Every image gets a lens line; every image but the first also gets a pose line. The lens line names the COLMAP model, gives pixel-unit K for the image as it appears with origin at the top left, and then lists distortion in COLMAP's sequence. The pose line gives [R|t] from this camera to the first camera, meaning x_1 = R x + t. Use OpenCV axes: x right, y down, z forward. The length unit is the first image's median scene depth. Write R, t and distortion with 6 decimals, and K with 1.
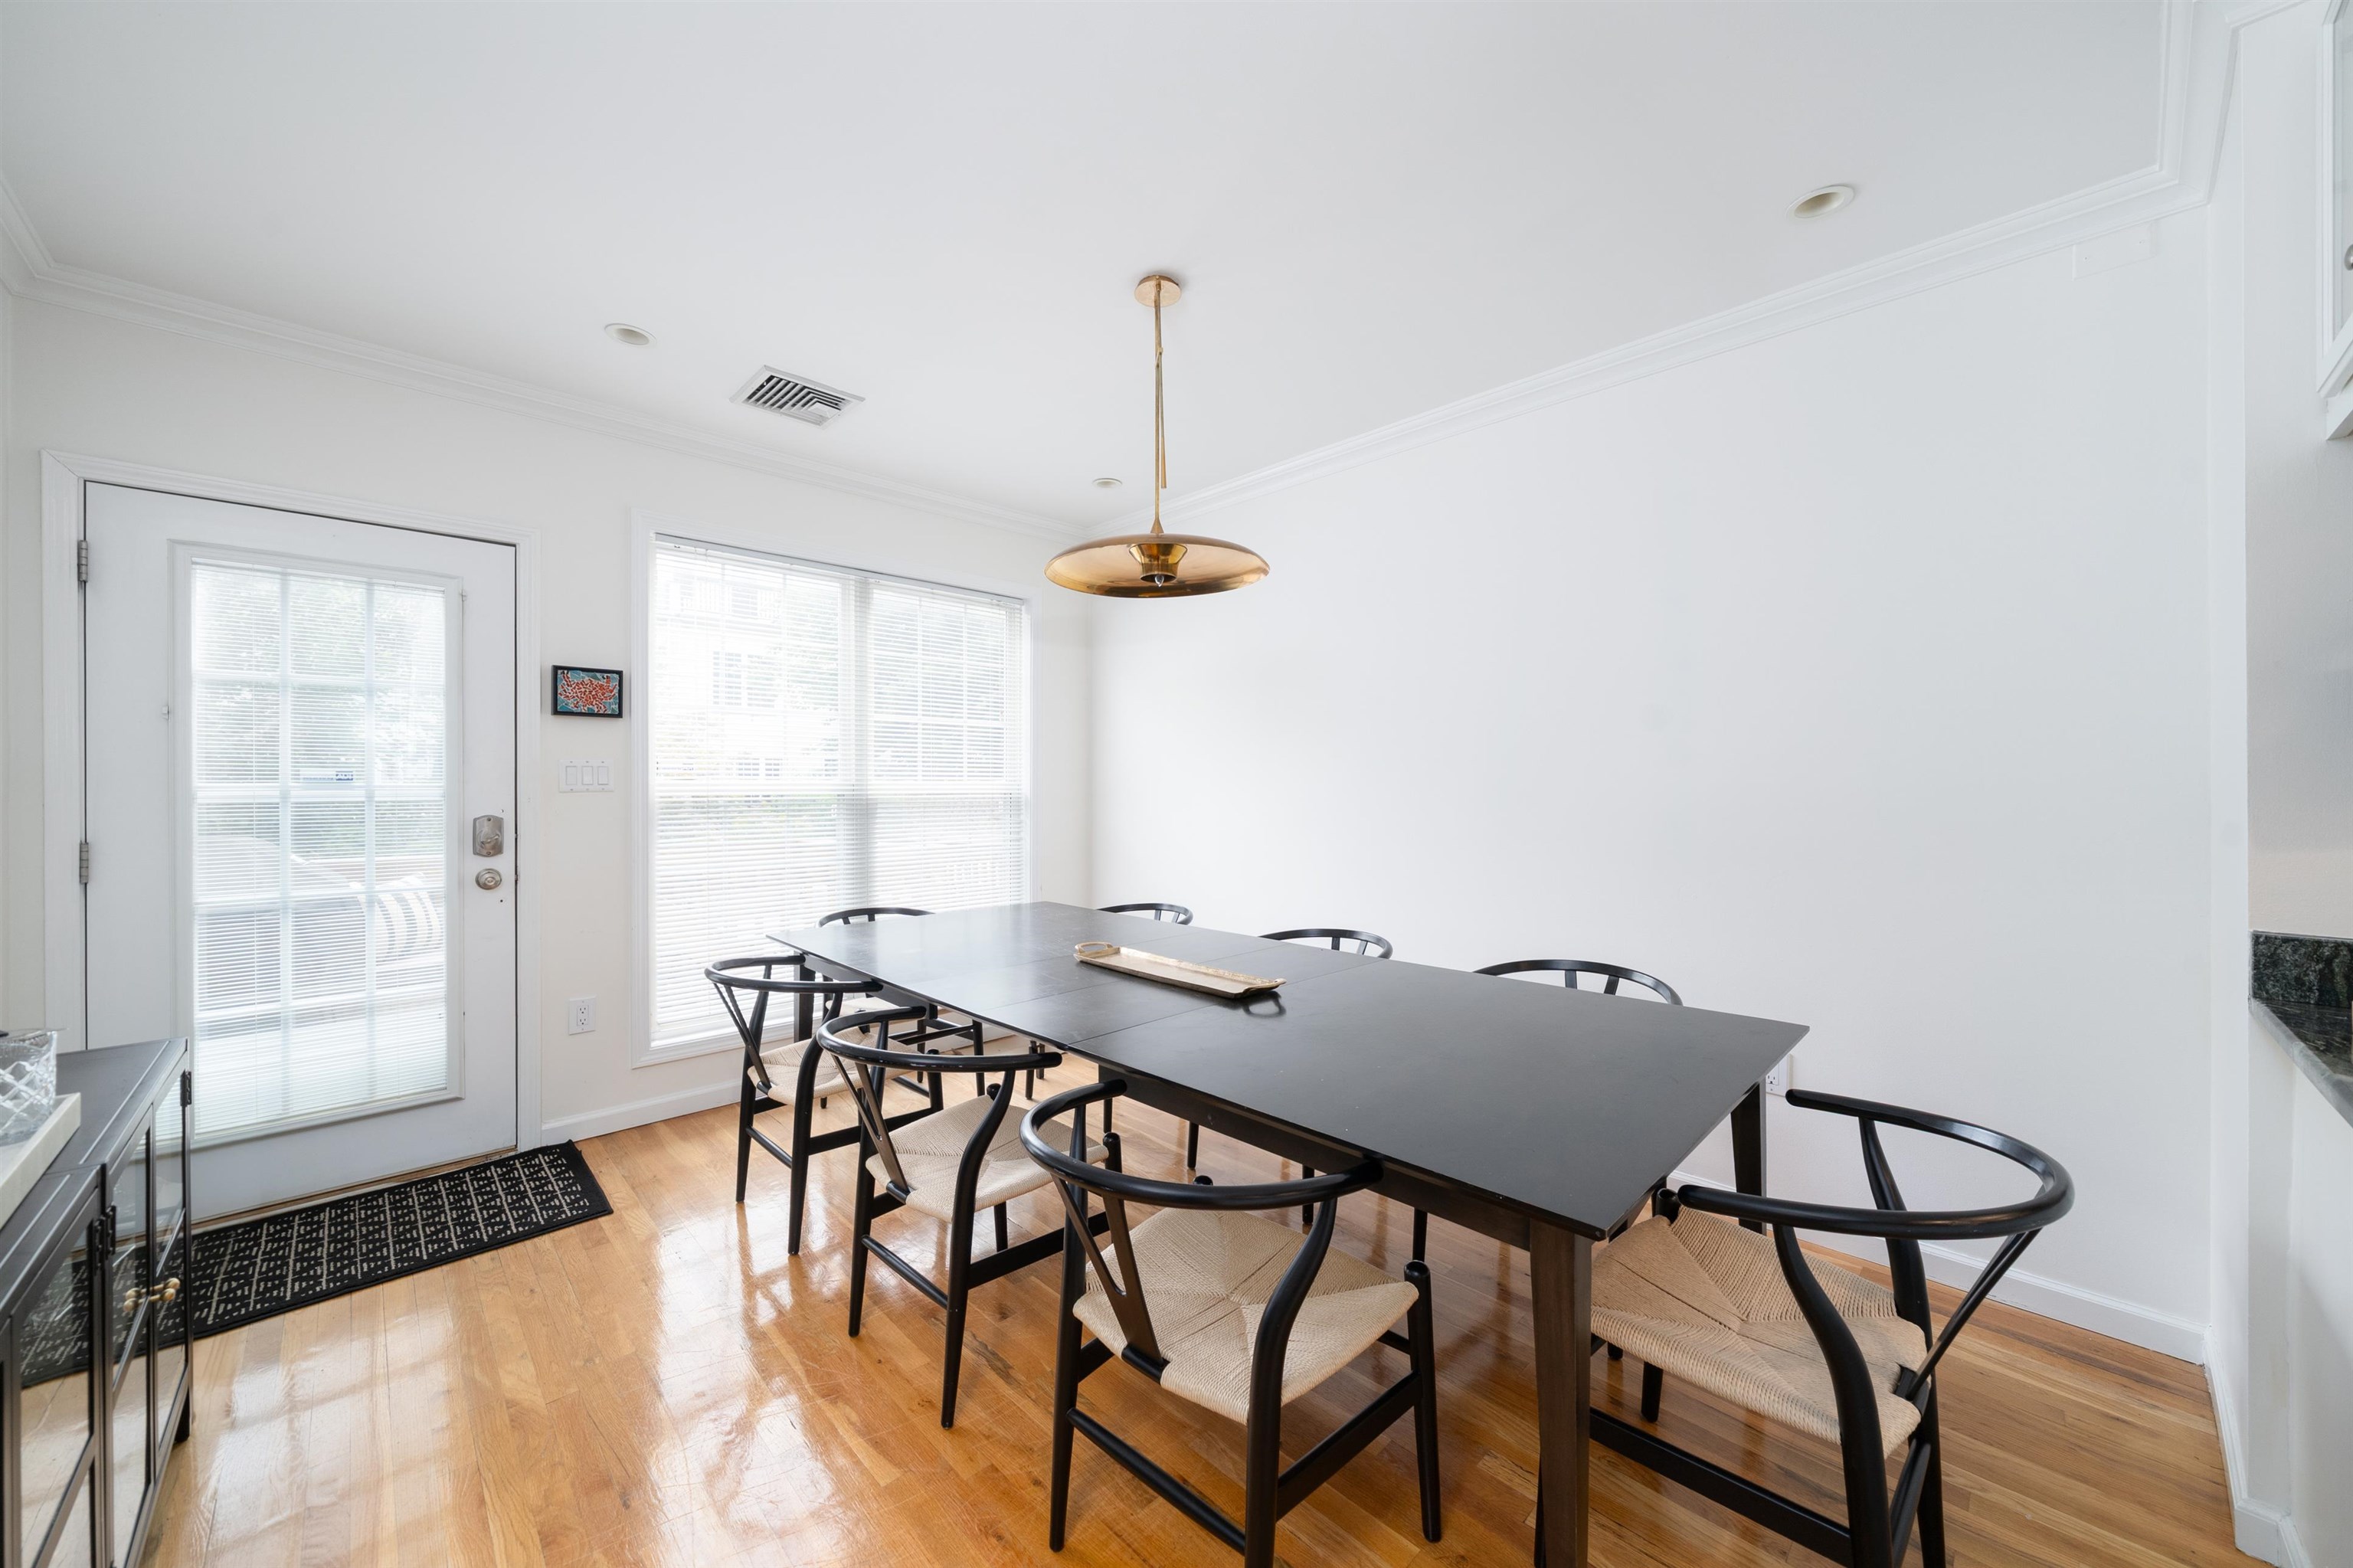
lens RADIAL K [[855.5, 0, 1176.5], [0, 855.5, 784.0], [0, 0, 1]] dist [-0.005064, -0.000468]
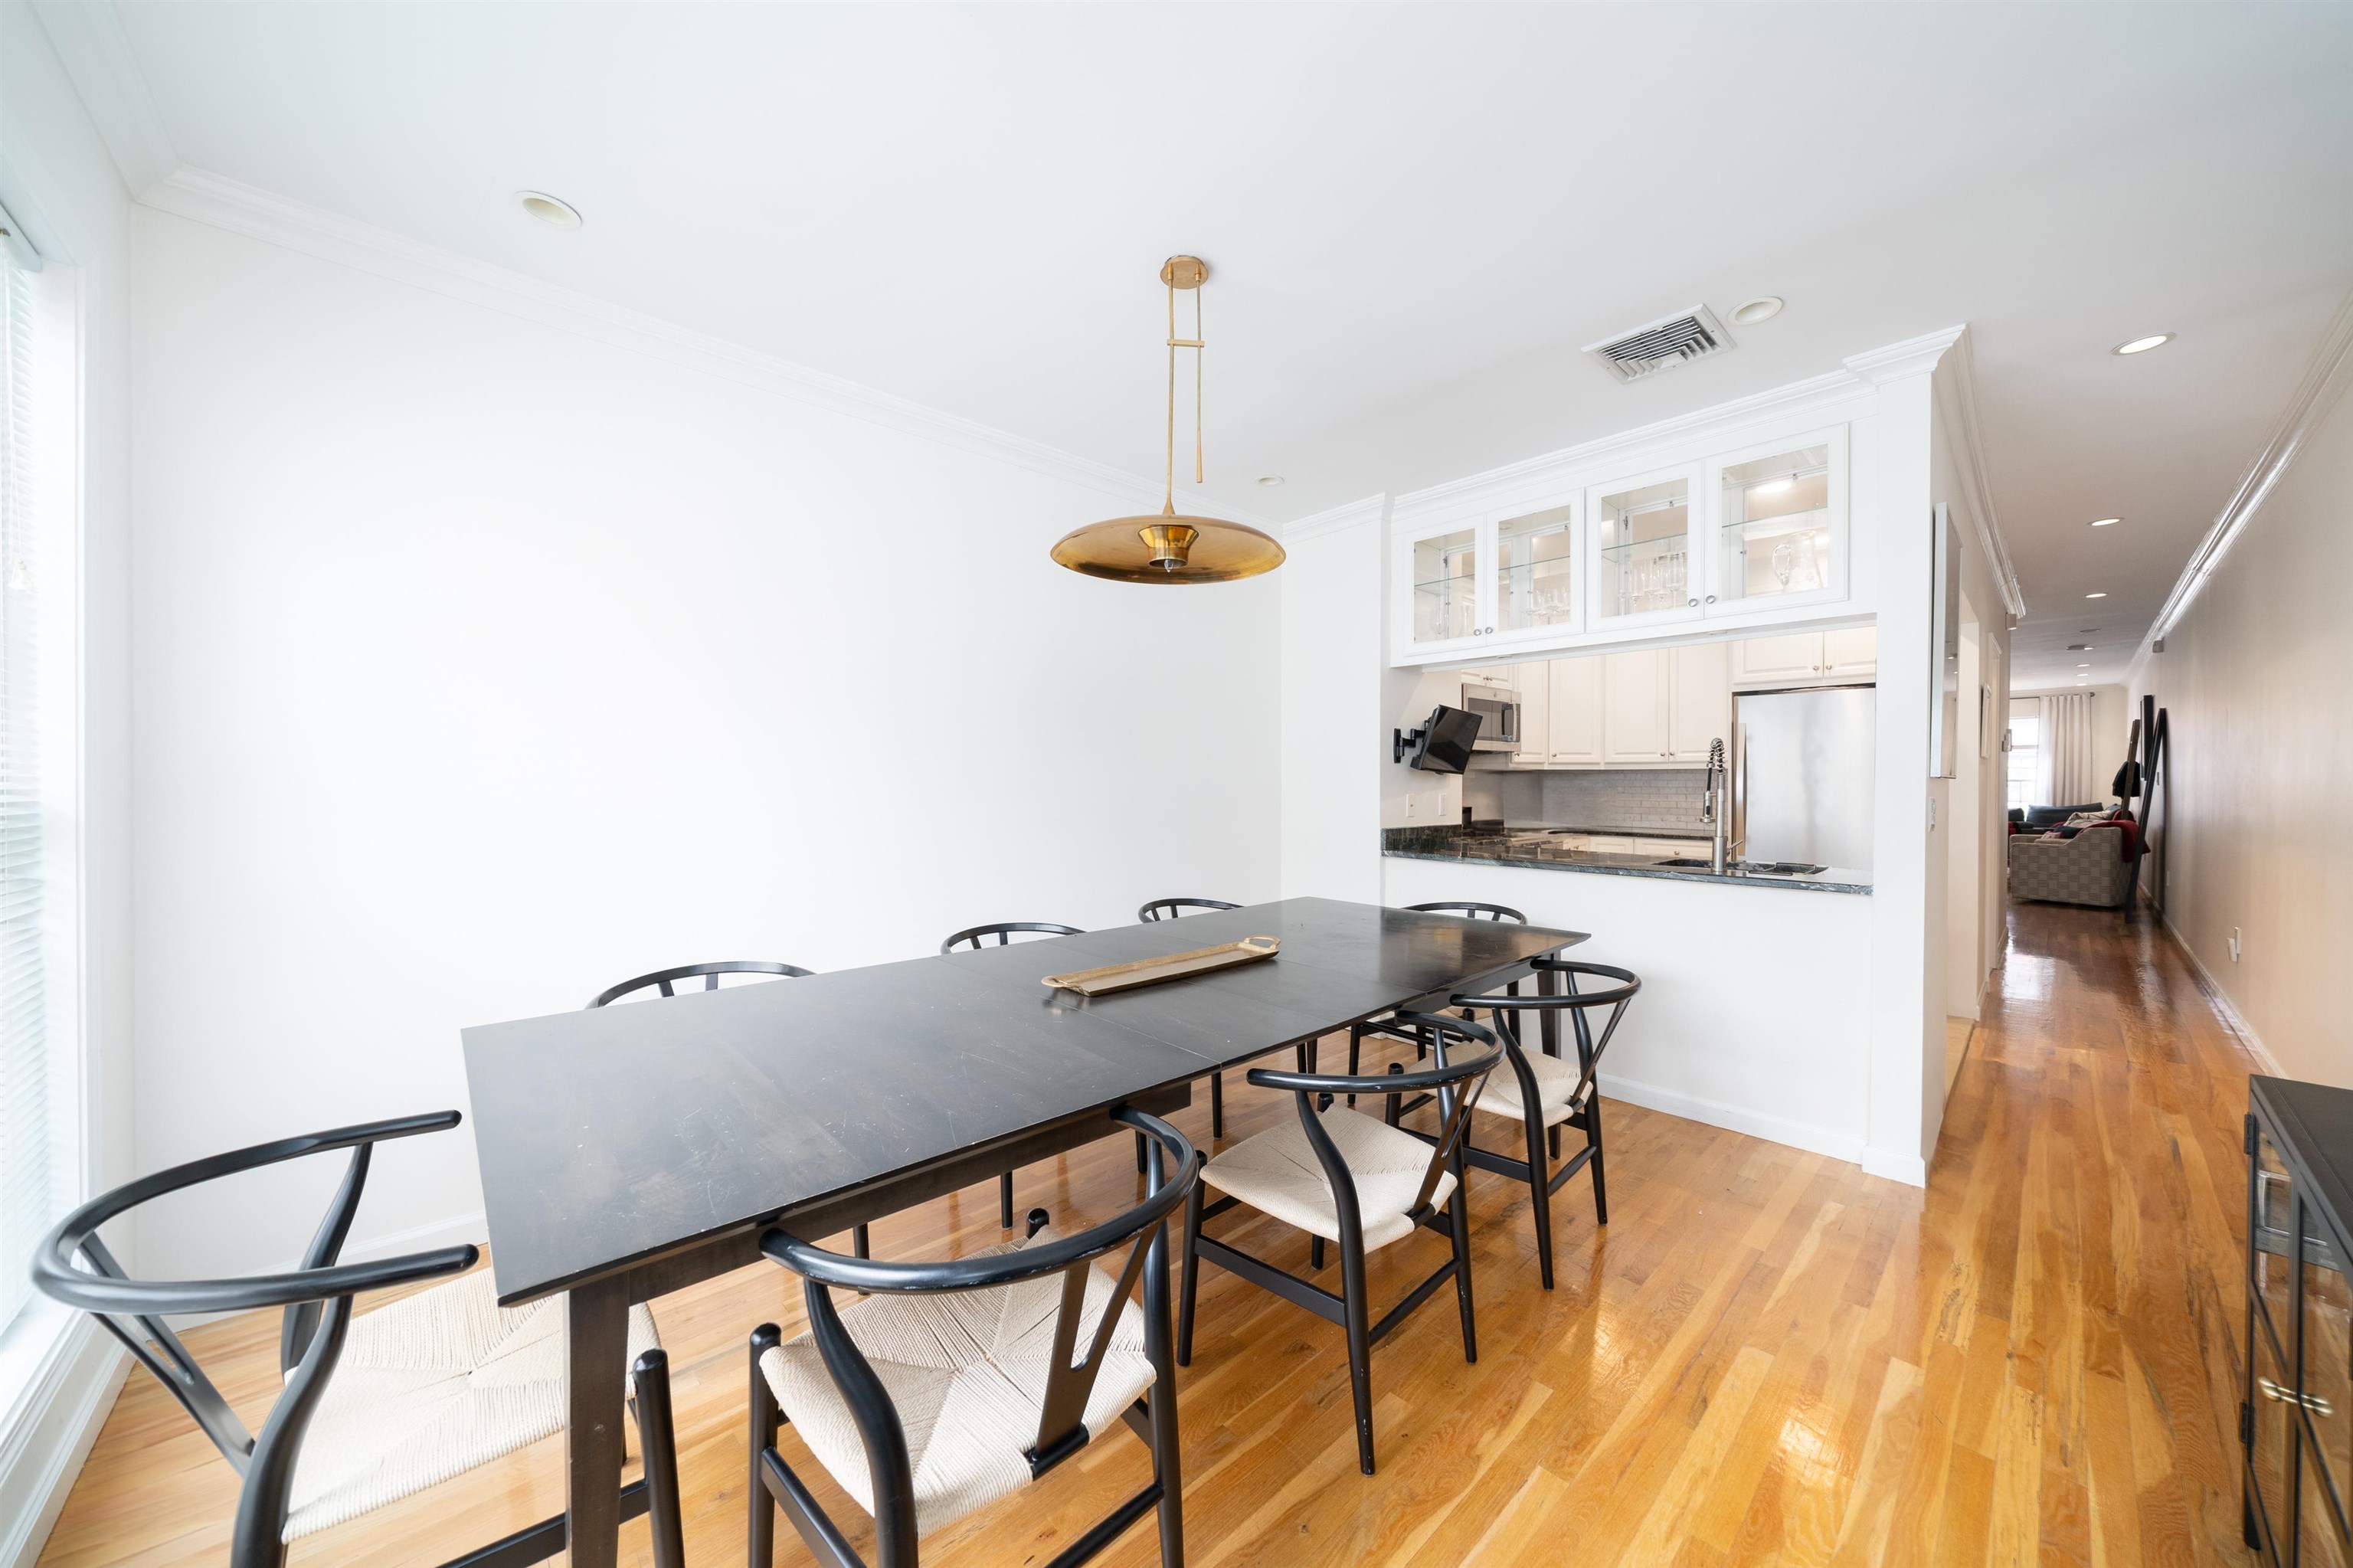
lens RADIAL K [[816.2, 0, 1184.3], [0, 816.2, 787.0], [0, 0, 1]] dist [-0.005441, -0.000172]
pose [[0.032279, -0.007057, 0.999454, -0.754481], [0.000733, 0.999975, 0.007037, 0.004842], [-0.999479, 0.000505, 0.032284, 0.763218]]
